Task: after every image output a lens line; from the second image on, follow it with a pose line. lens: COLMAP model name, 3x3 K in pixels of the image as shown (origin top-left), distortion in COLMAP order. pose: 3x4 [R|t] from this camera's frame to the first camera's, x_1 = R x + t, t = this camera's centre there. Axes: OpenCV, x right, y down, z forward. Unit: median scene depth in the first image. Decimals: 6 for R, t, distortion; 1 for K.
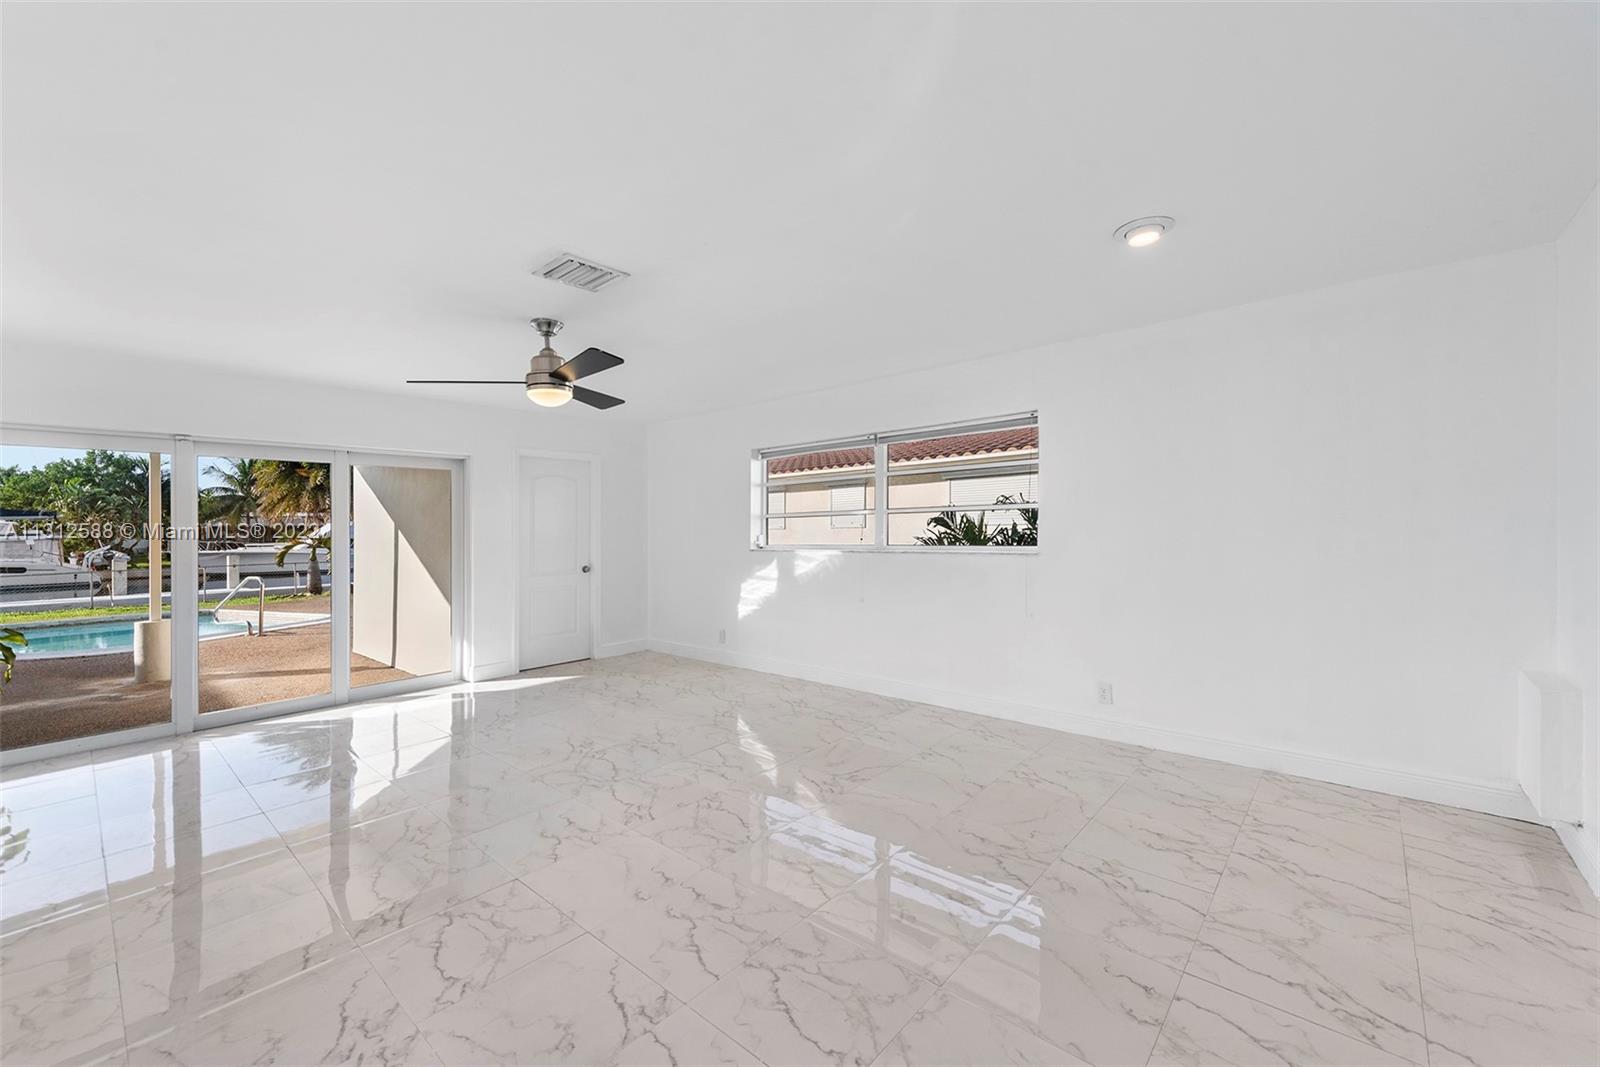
lens RADIAL K [[637.6, 0, 797.7], [0, 637.6, 525.3], [0, 0, 1]] dist [0.016274, -0.000179]
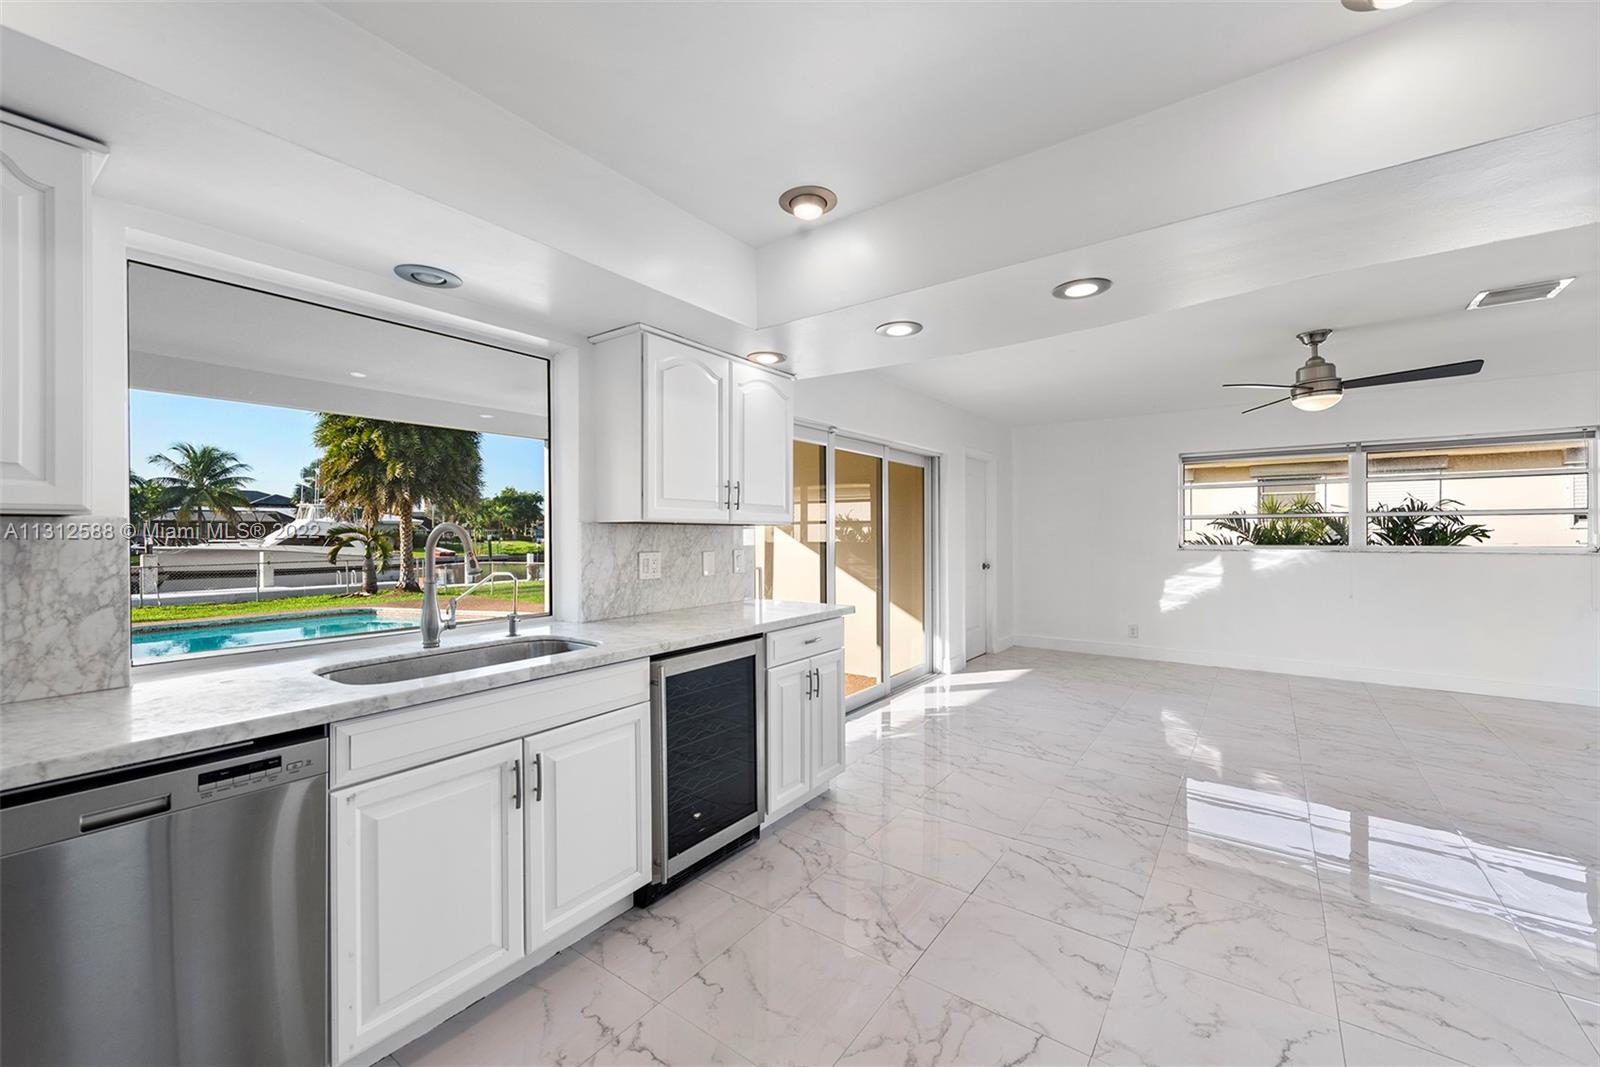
lens RADIAL K [[633.5, 0, 806.0], [0, 633.5, 533.1], [0, 0, 1]] dist [0.018412, -0.003520]
pose [[0.995083, 0.012421, 0.098259, -0.104508], [-0.013160, 0.999890, 0.006870, 0.001878], [-0.098162, -0.008129, 0.995137, 0.000925]]
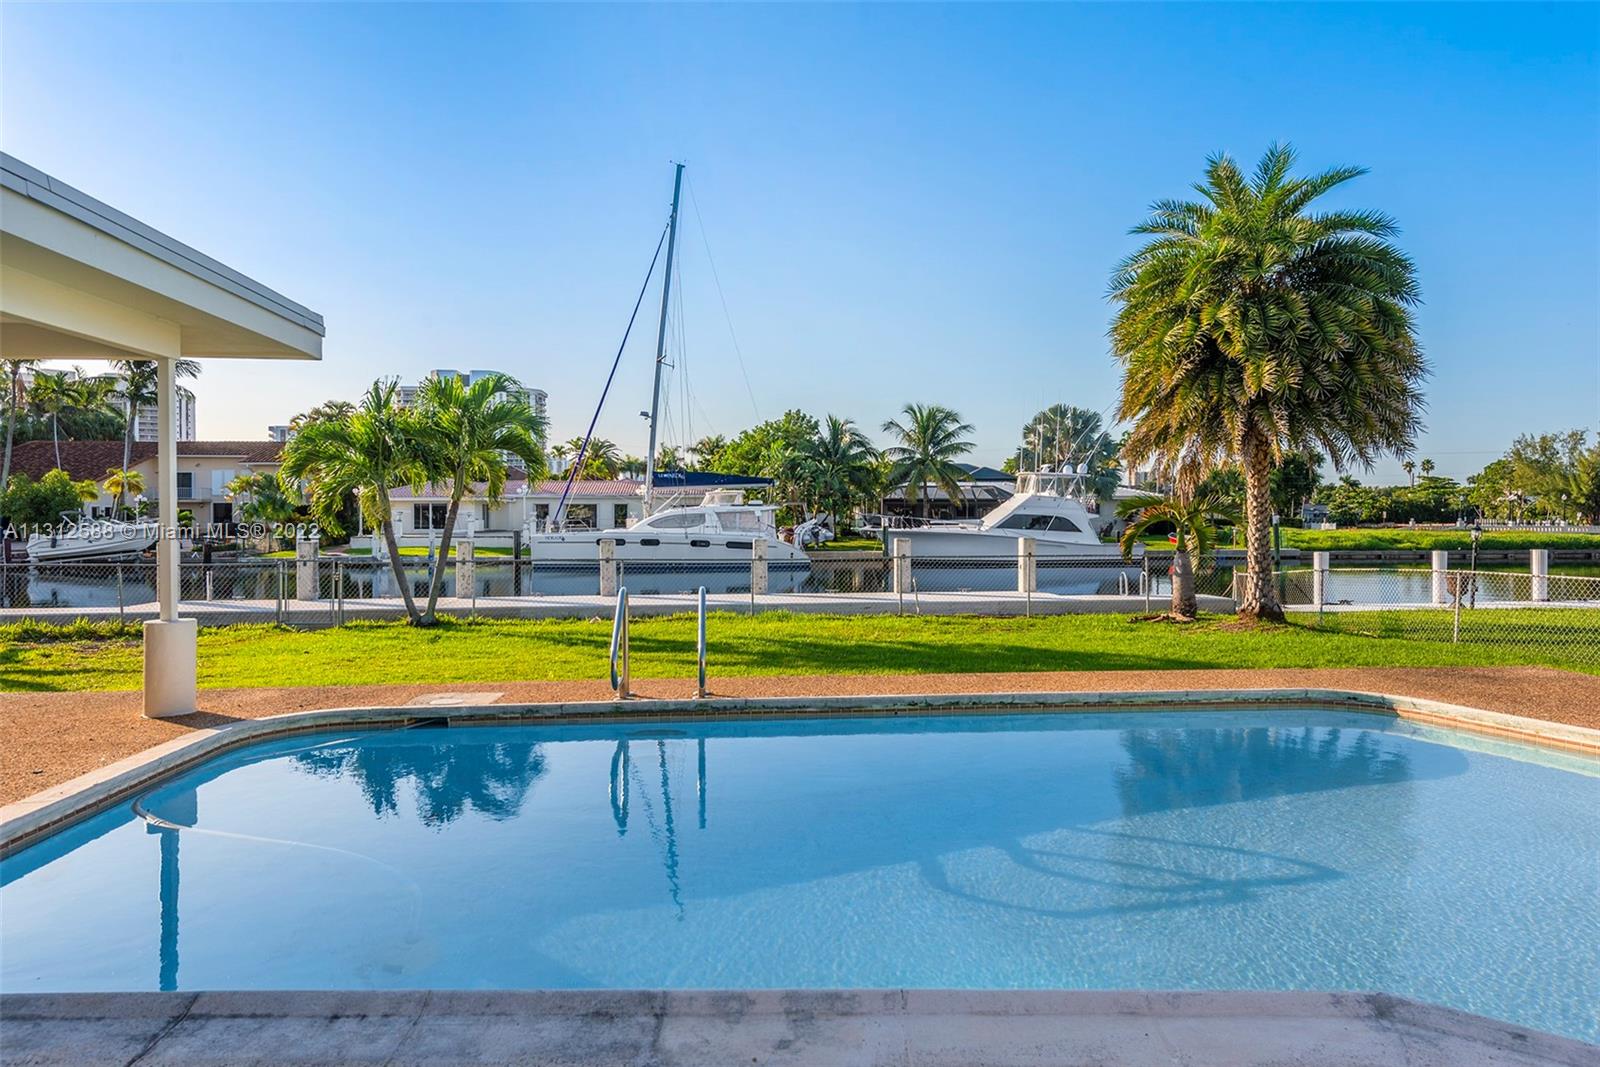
lens RADIAL K [[955.7, 0, 815.2], [0, 955.7, 532.5], [0, 0, 1]] dist [0.040147, -0.031947]
pose [[0.725811, 0.026344, -0.687389, -0.221425], [-0.005193, 0.999448, 0.032820, 0.007944], [0.687874, -0.020252, 0.725547, 0.117233]]
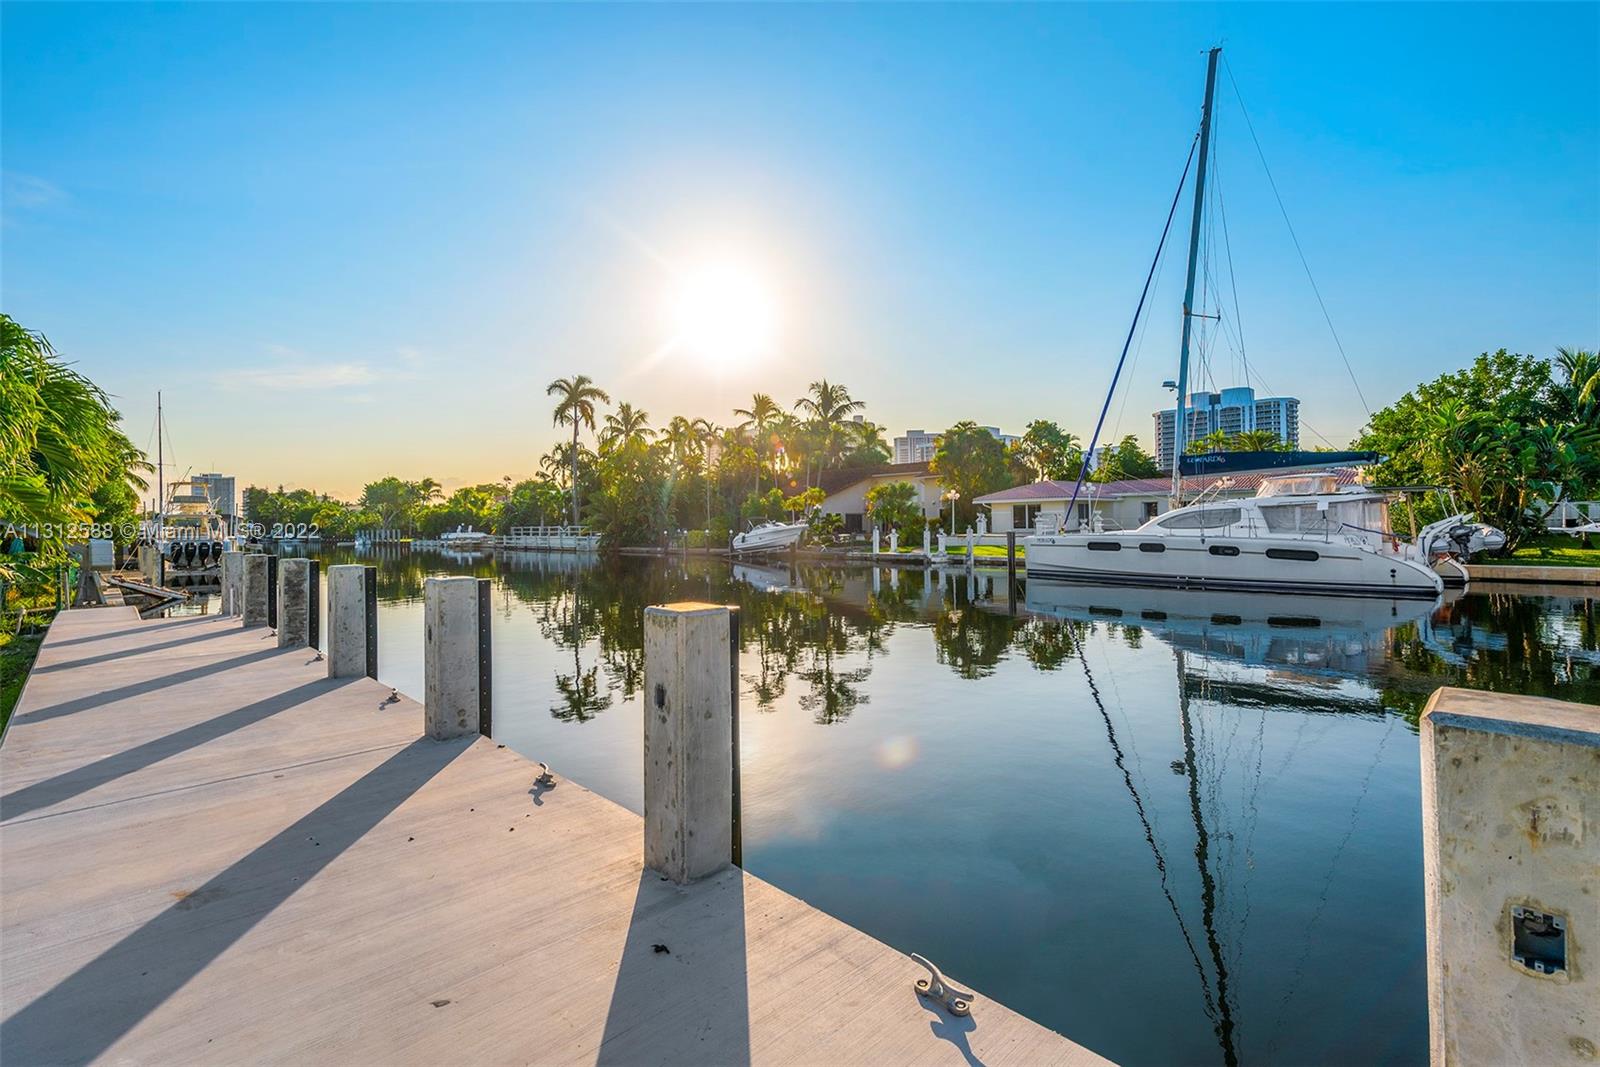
lens RADIAL K [[716.9, 0, 799.7], [0, 716.9, 506.8], [0, 0, 1]] dist [0.002484, 0.000498]
pose [[-0.095372, -0.003633, -0.995435, -0.462832], [0.023513, 0.999706, -0.005901, 0.017188], [0.995164, -0.023969, -0.095259, 0.542654]]
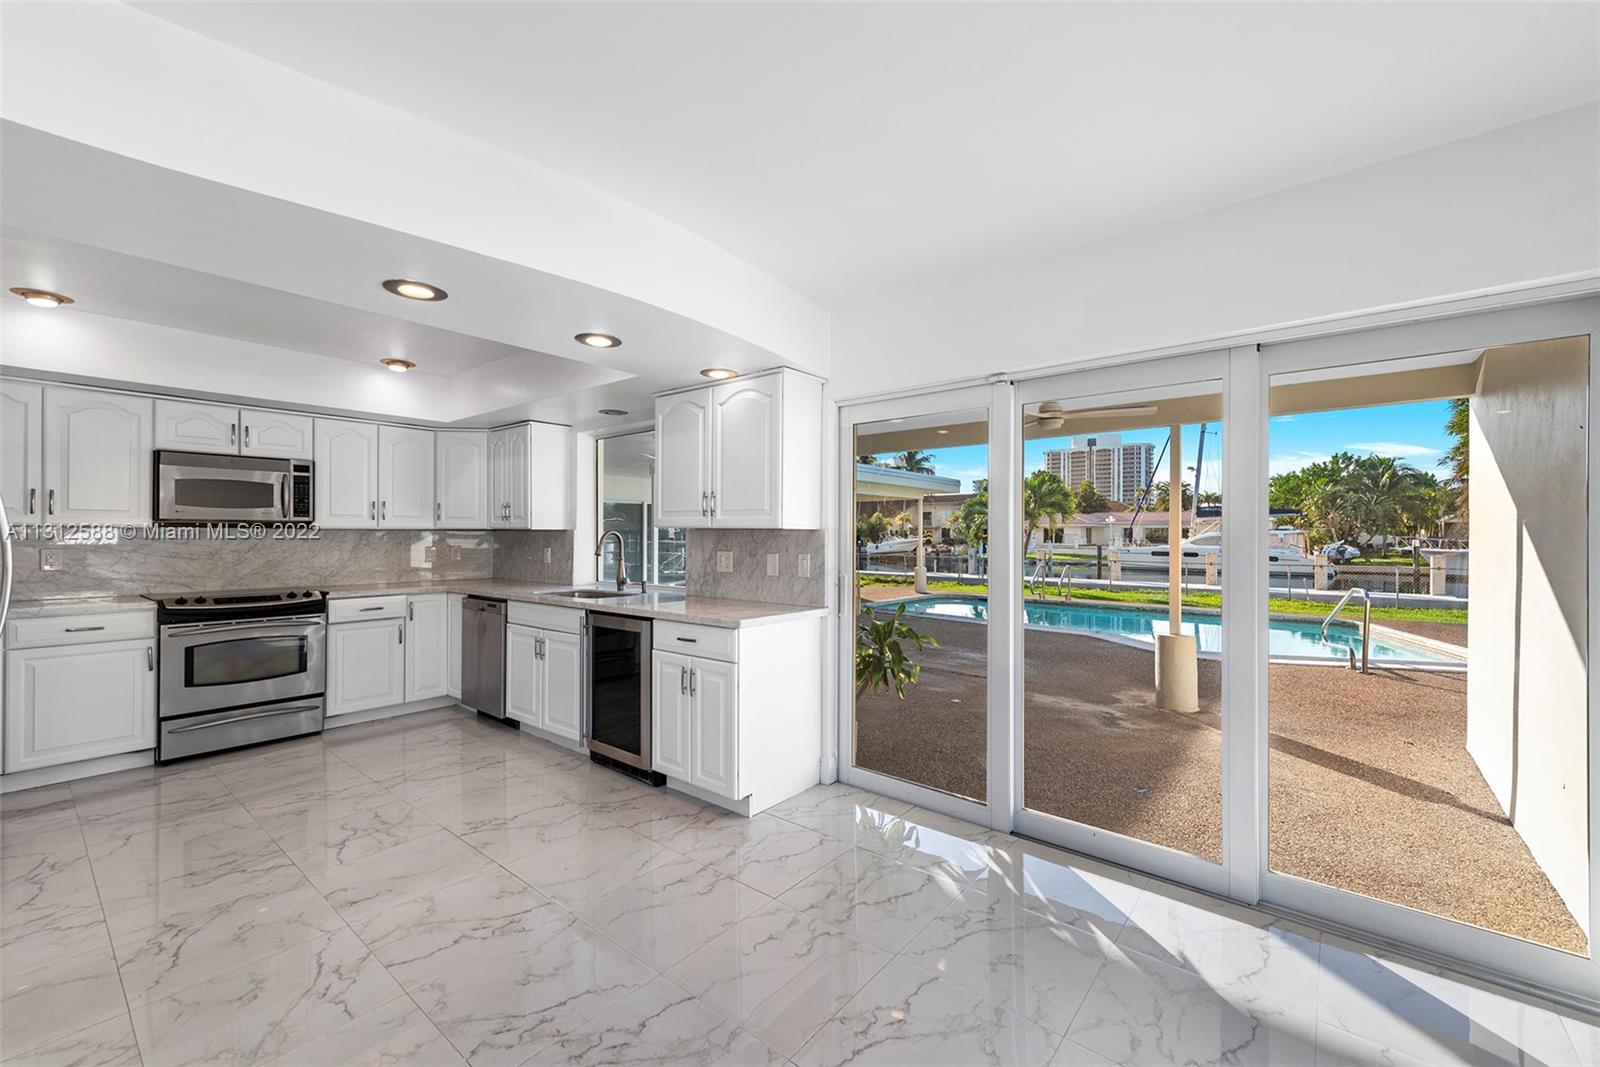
lens RADIAL K [[646.3, 0, 800.0], [0, 646.3, 533.5], [0, 0, 1]] dist [0.010842, -0.000130]
pose [[0.036450, 0.016012, -0.999207, -0.028696], [0.002053, 0.999868, 0.016097, 0.000896], [0.999333, -0.002638, 0.036413, 0.074344]]
